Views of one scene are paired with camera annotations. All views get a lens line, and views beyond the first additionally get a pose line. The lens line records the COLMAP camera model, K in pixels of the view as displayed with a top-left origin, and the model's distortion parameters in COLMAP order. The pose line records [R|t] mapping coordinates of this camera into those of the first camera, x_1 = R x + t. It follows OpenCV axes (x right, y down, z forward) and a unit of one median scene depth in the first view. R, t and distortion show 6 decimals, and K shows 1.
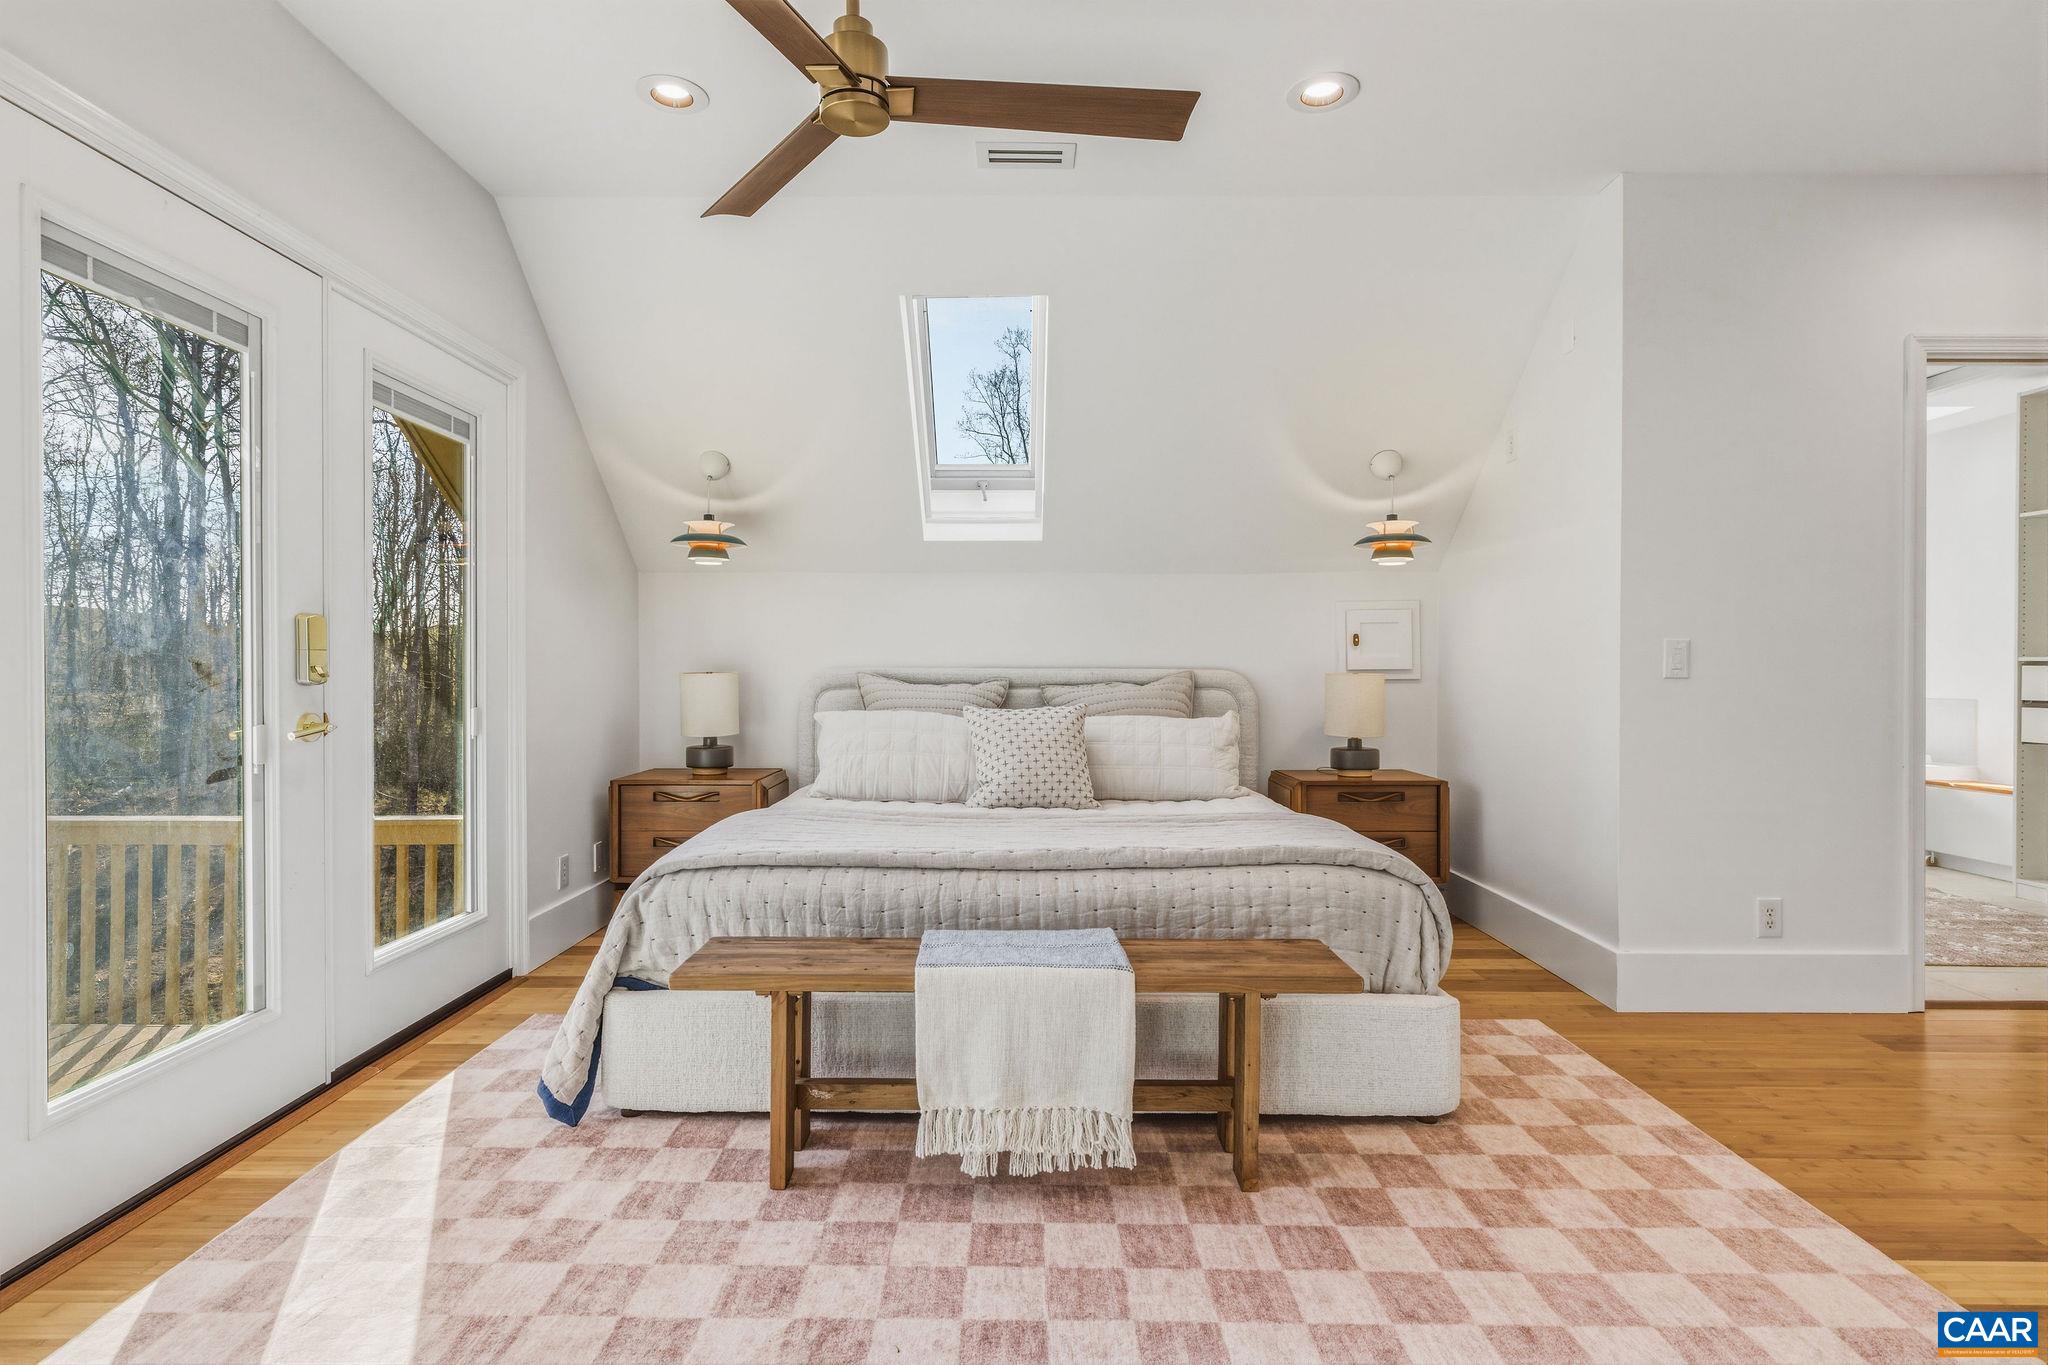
lens RADIAL K [[1014.1, 0, 1013.8], [0, 1014.1, 674.5], [0, 0, 1]] dist [0.003660, -0.000176]
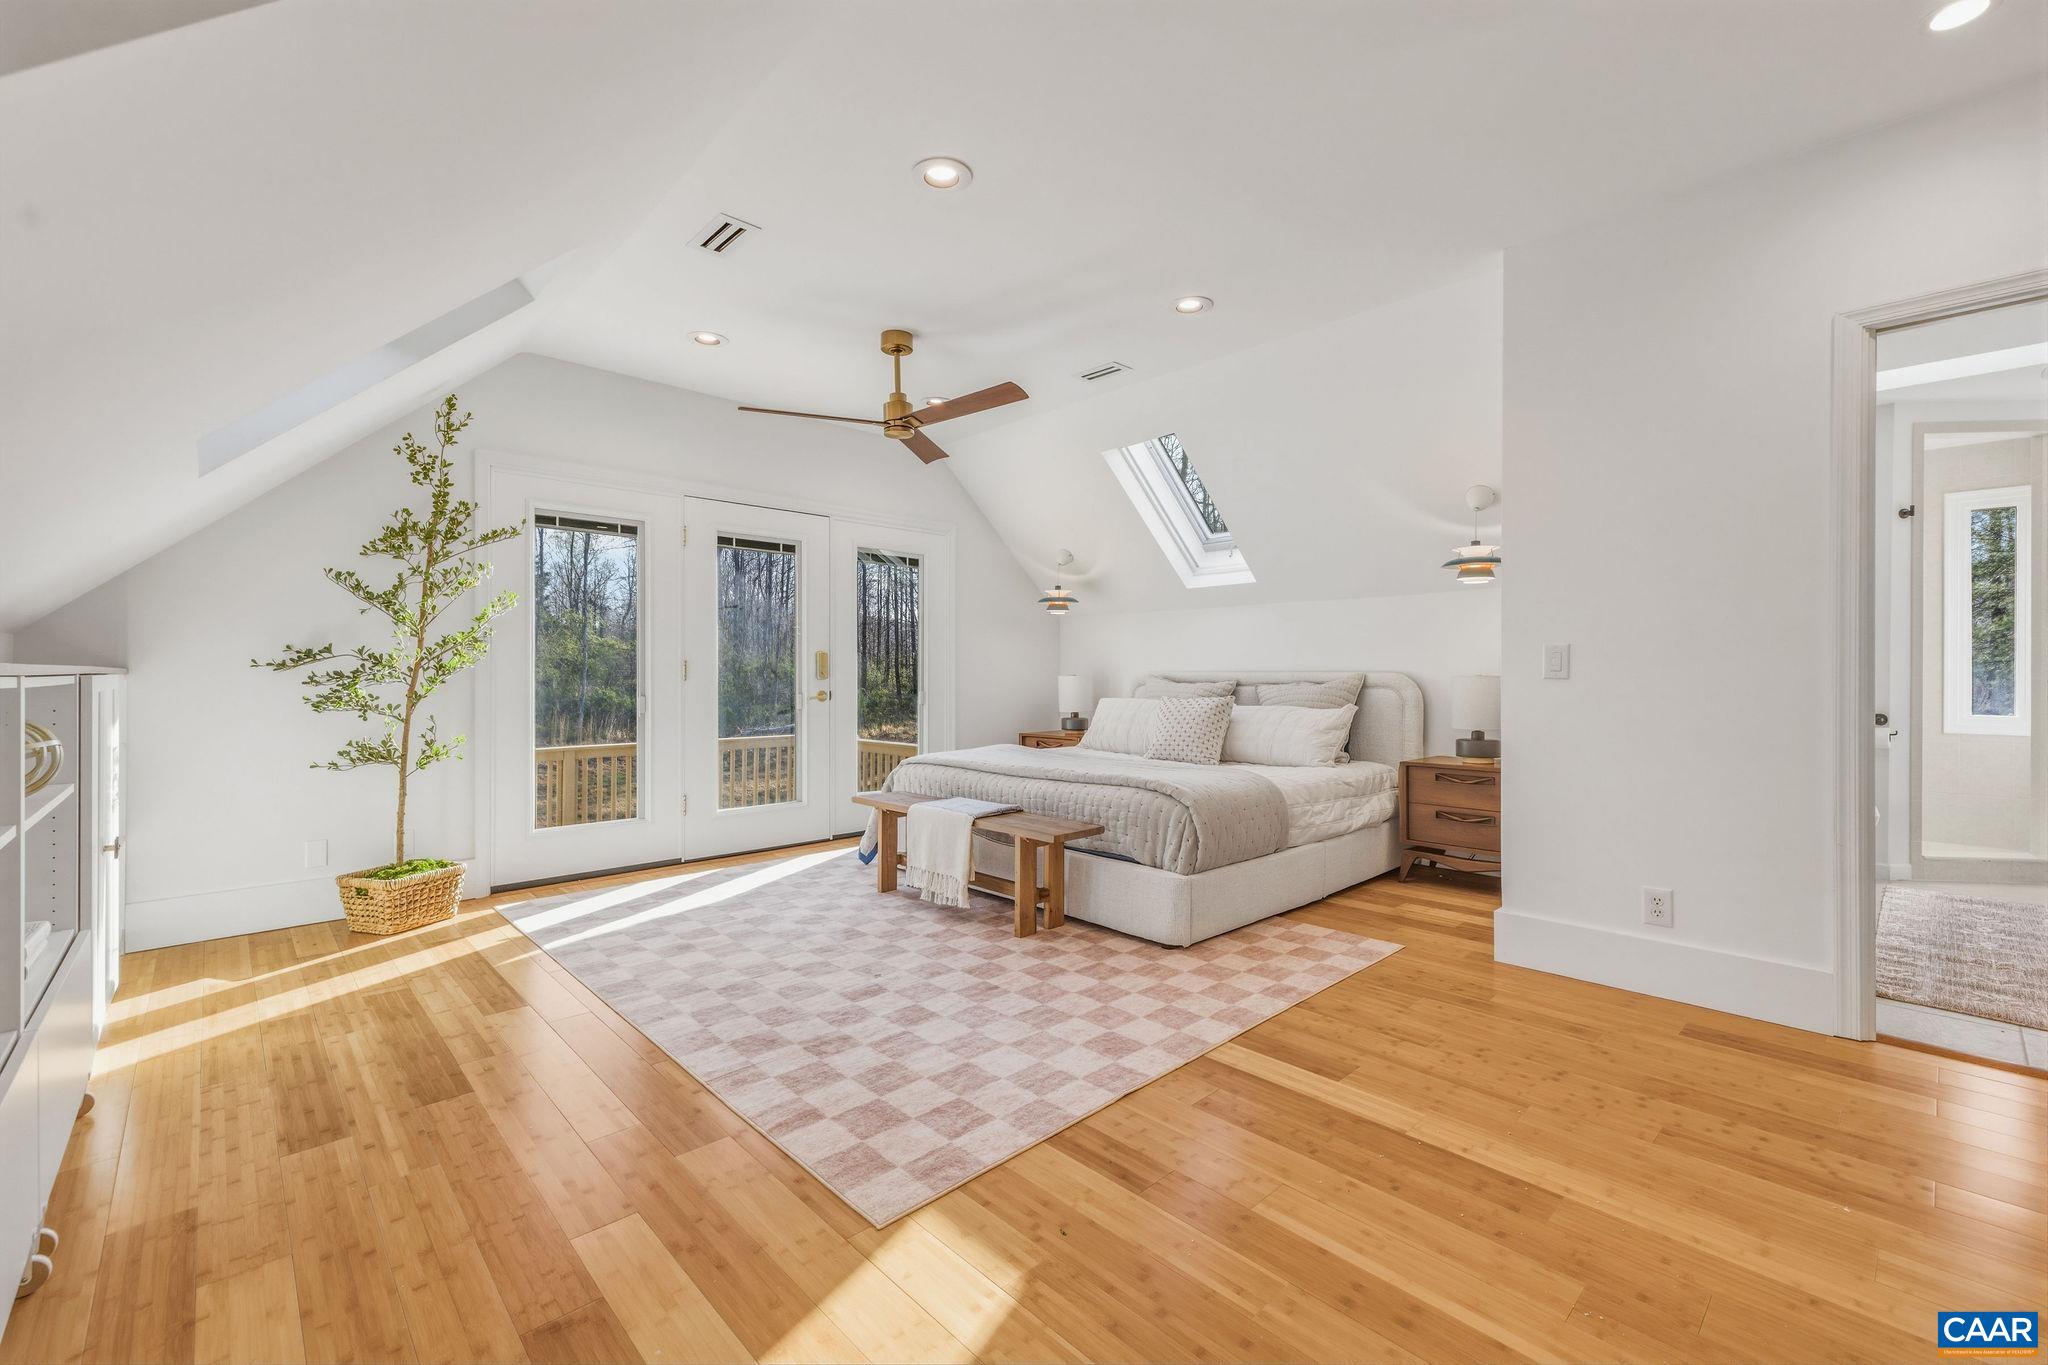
lens RADIAL K [[855.1, 0, 1015.9], [0, 855.1, 675.0], [0, 0, 1]] dist [0.012375, -0.004530]
pose [[0.686993, -0.001489, -0.726663, 1.195267], [-0.003002, 0.999984, -0.004888, 0.007950], [0.726658, 0.005539, 0.686977, -0.120212]]
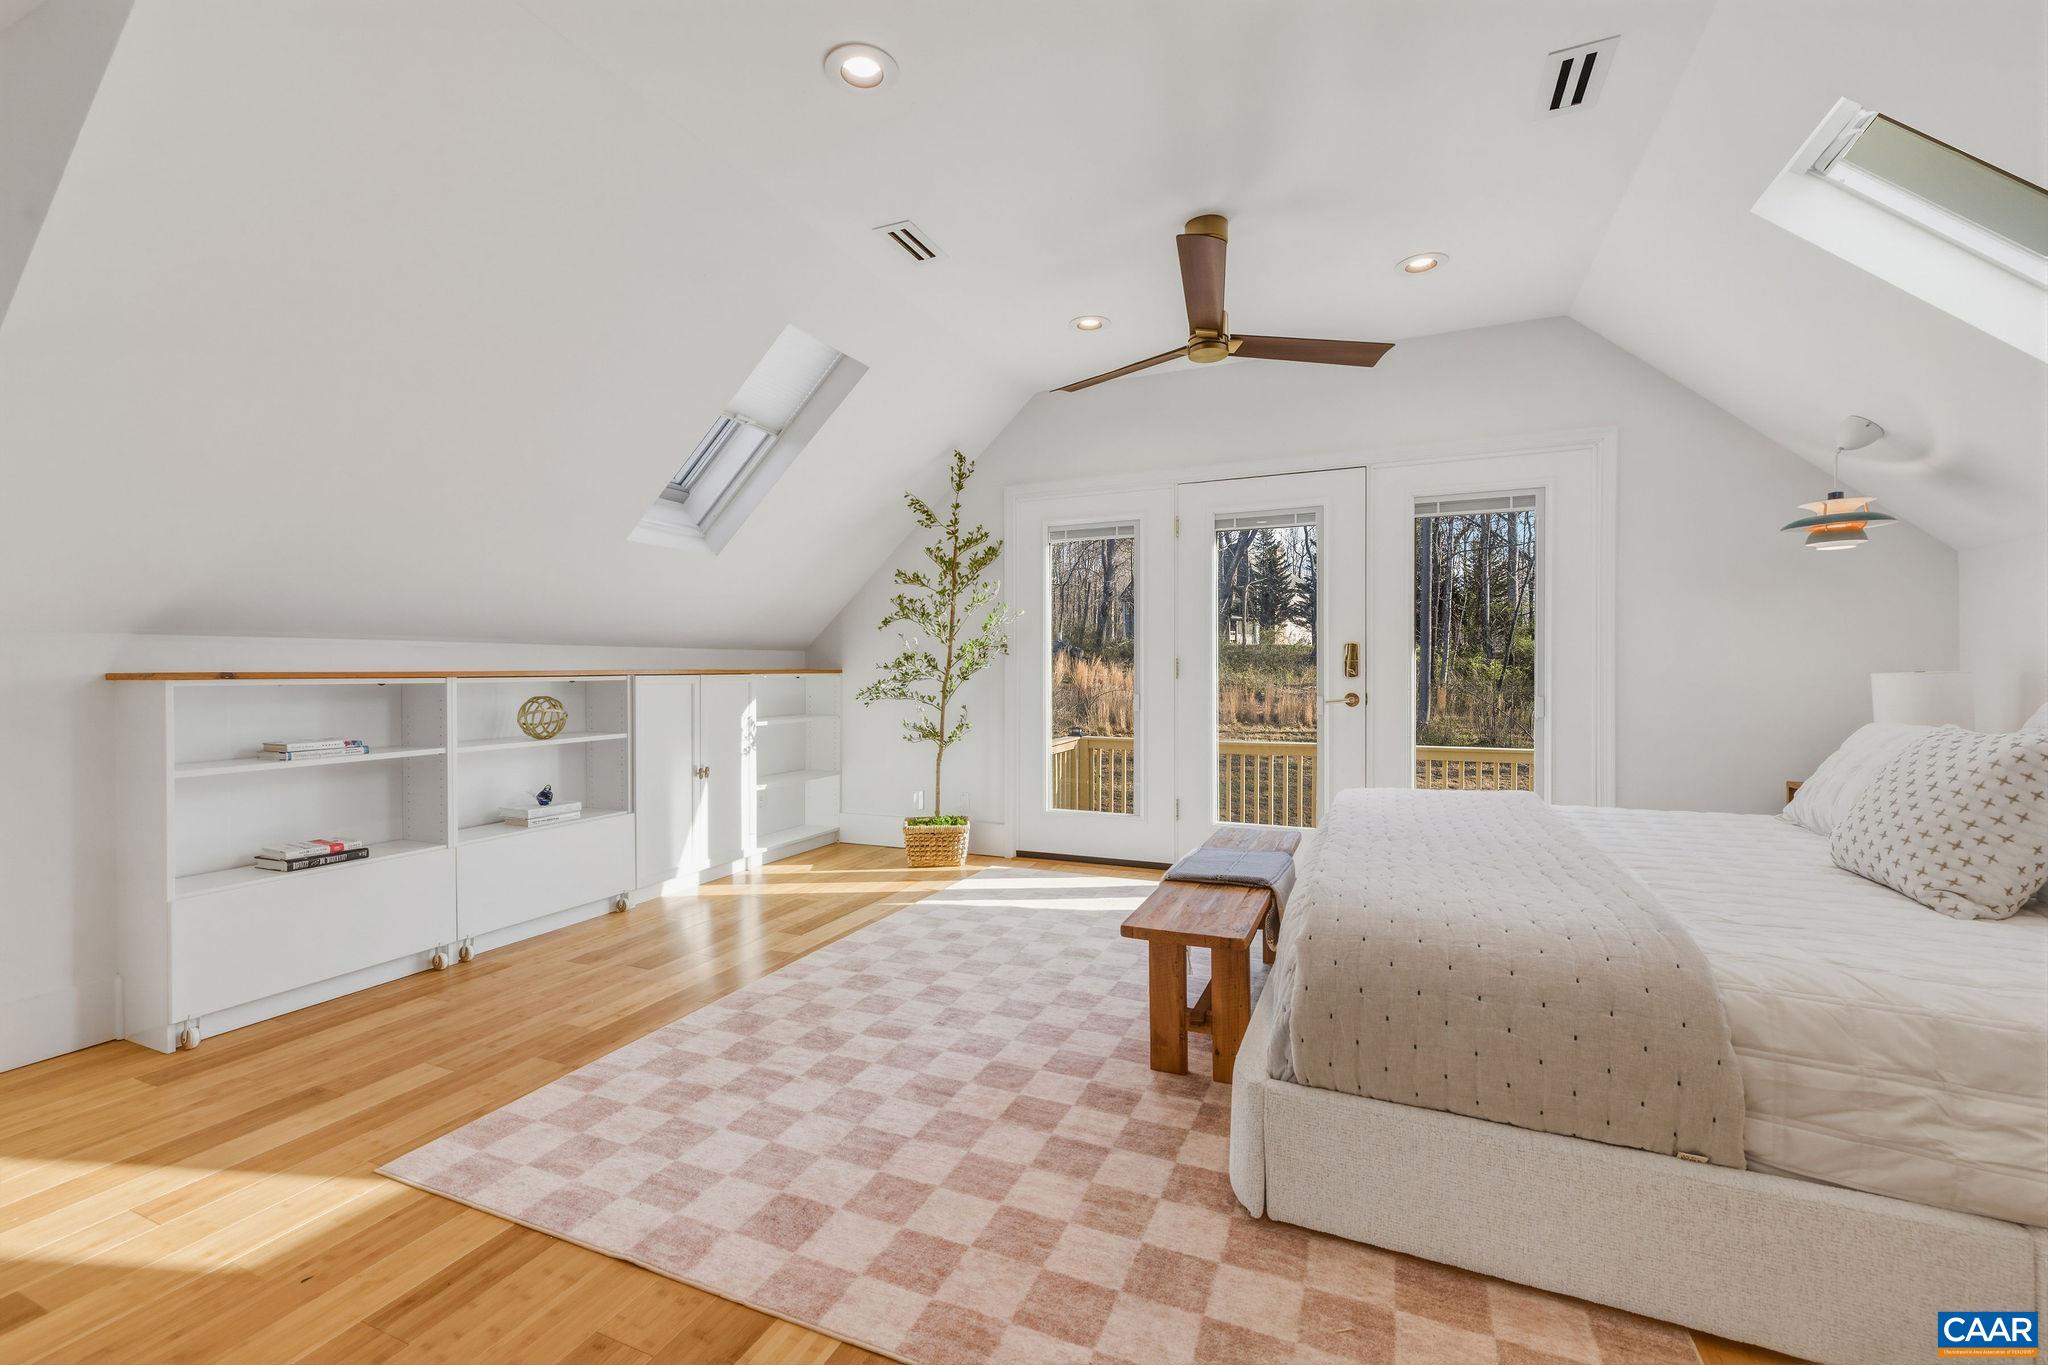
lens RADIAL K [[855.1, 0, 1015.9], [0, 855.1, 675.0], [0, 0, 1]] dist [0.012375, -0.004530]
pose [[-0.404401, 0.005178, -0.914567, 1.099531], [-0.000588, 0.999982, 0.005921, -0.005045], [0.914581, 0.002933, -0.404391, 1.070180]]
